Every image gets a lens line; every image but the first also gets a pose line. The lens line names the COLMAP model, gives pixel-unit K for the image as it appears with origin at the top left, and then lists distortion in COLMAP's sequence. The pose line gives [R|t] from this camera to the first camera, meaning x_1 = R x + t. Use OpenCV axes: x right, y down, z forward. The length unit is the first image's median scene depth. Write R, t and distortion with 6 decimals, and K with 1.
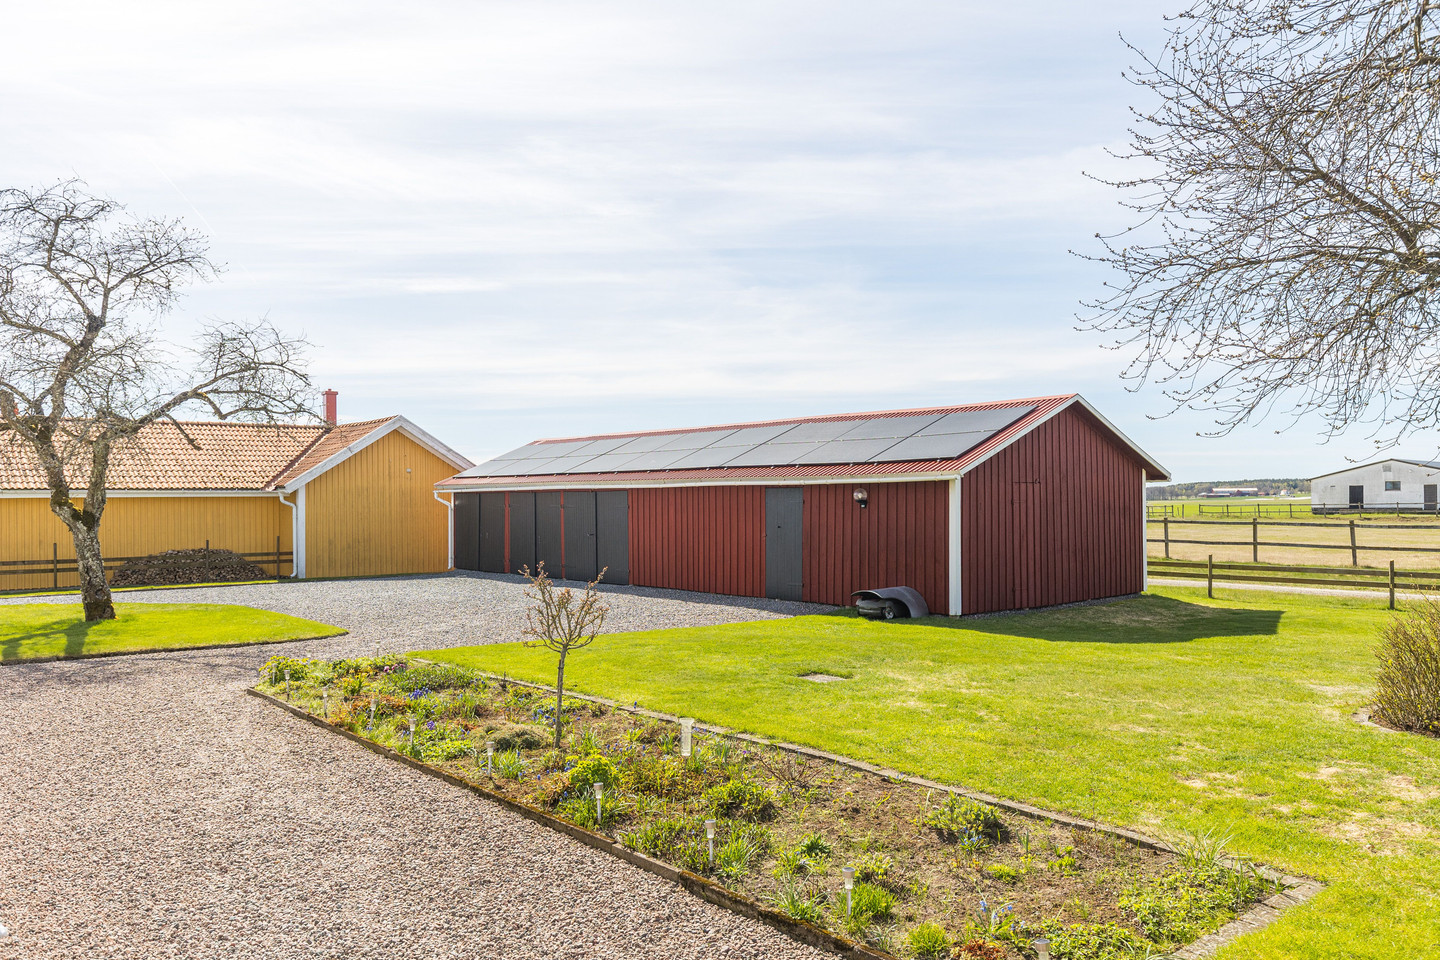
lens RADIAL K [[1051.7, 0, 722.6], [0, 1051.7, 481.4], [0, 0, 1]] dist [-0.000375, -0.000616]
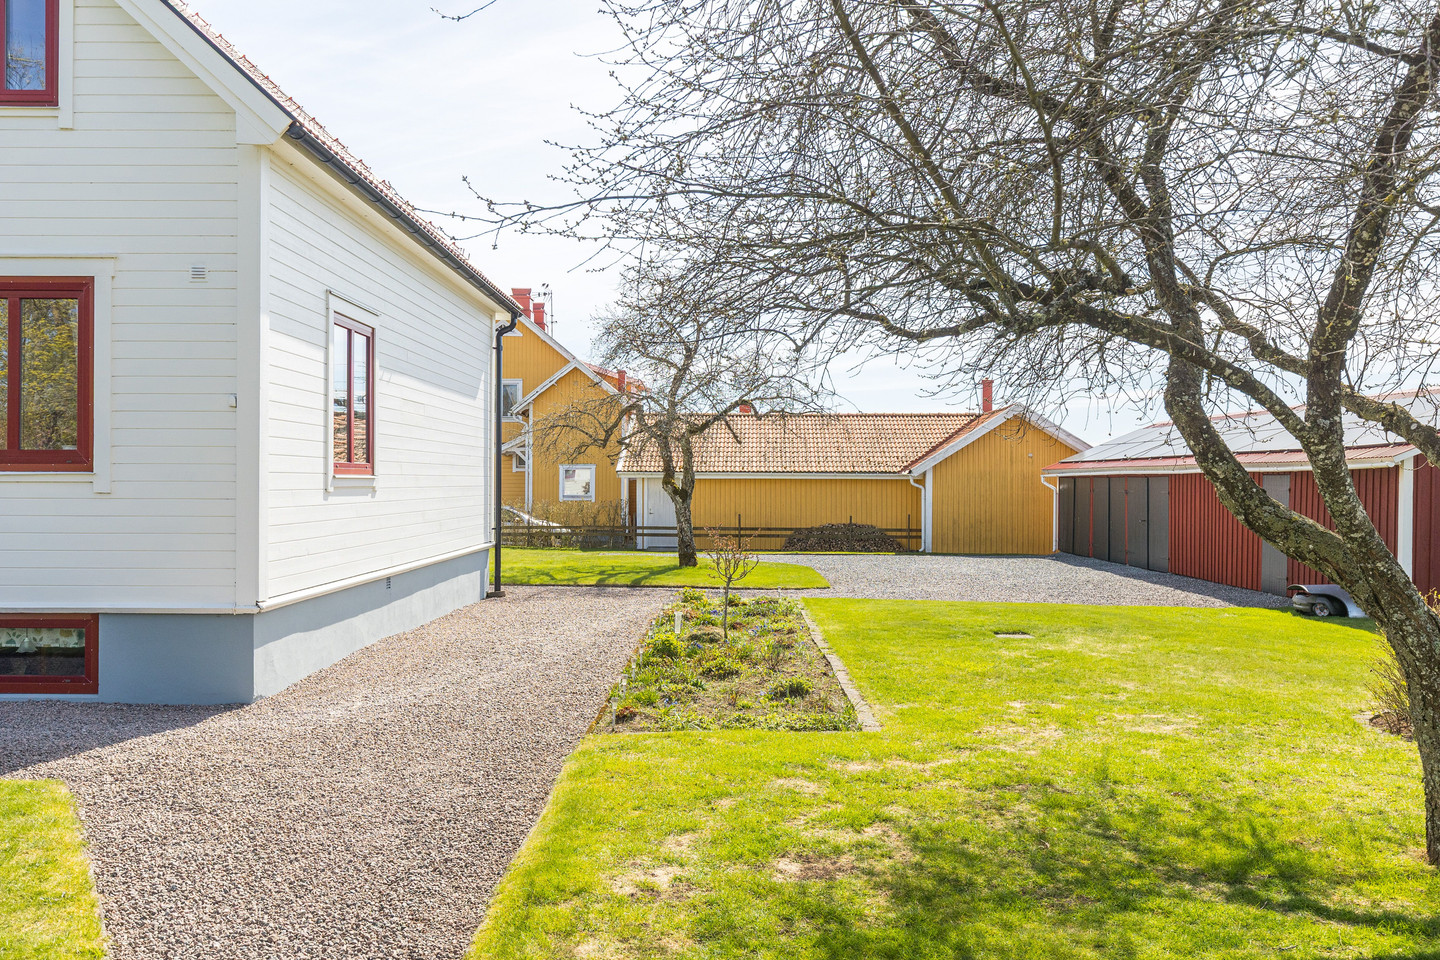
lens RADIAL K [[1179.5, 0, 726.3], [0, 1179.5, 484.0], [0, 0, 1]] dist [0.010317, -0.002337]
pose [[0.748353, 0.011113, -0.663207, 0.267284], [0.000516, 0.999850, 0.017336, -0.002444], [0.663300, -0.013315, 0.748235, -0.072872]]
